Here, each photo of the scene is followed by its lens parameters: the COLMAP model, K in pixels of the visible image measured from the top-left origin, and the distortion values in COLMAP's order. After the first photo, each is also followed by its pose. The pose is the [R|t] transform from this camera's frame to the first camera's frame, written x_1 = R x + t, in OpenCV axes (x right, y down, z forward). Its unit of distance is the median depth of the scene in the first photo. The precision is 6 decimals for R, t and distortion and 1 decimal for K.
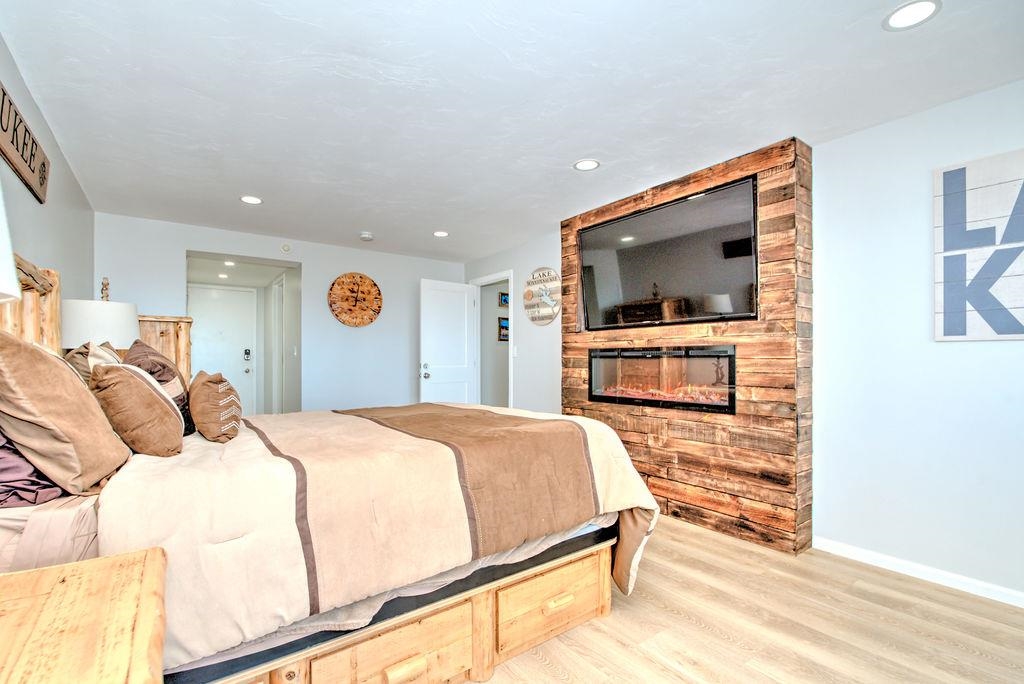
lens RADIAL K [[461.5, 0, 504.8], [0, 461.5, 349.8], [0, 0, 1]] dist [-0.000470, -0.005445]
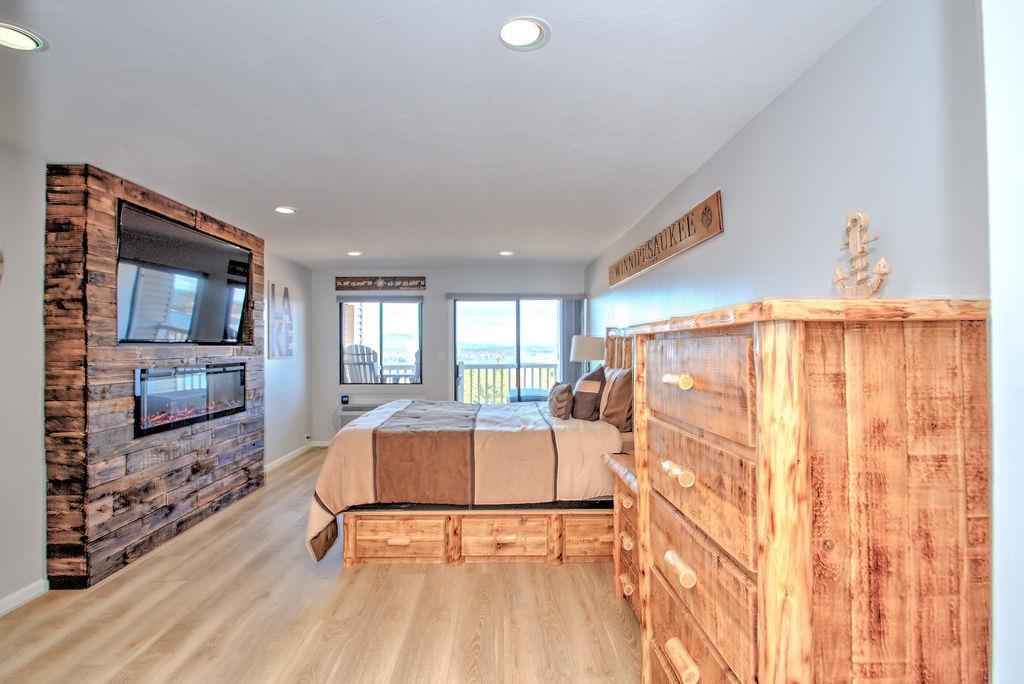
lens RADIAL K [[461.5, 0, 496.0], [0, 461.5, 333.7], [0, 0, 1]] dist [-0.000470, -0.005445]
pose [[-0.805634, 0.022527, 0.591985, -0.762531], [-0.005152, 0.998973, -0.045026, -0.030278], [-0.592391, -0.039324, -0.804690, 1.317485]]
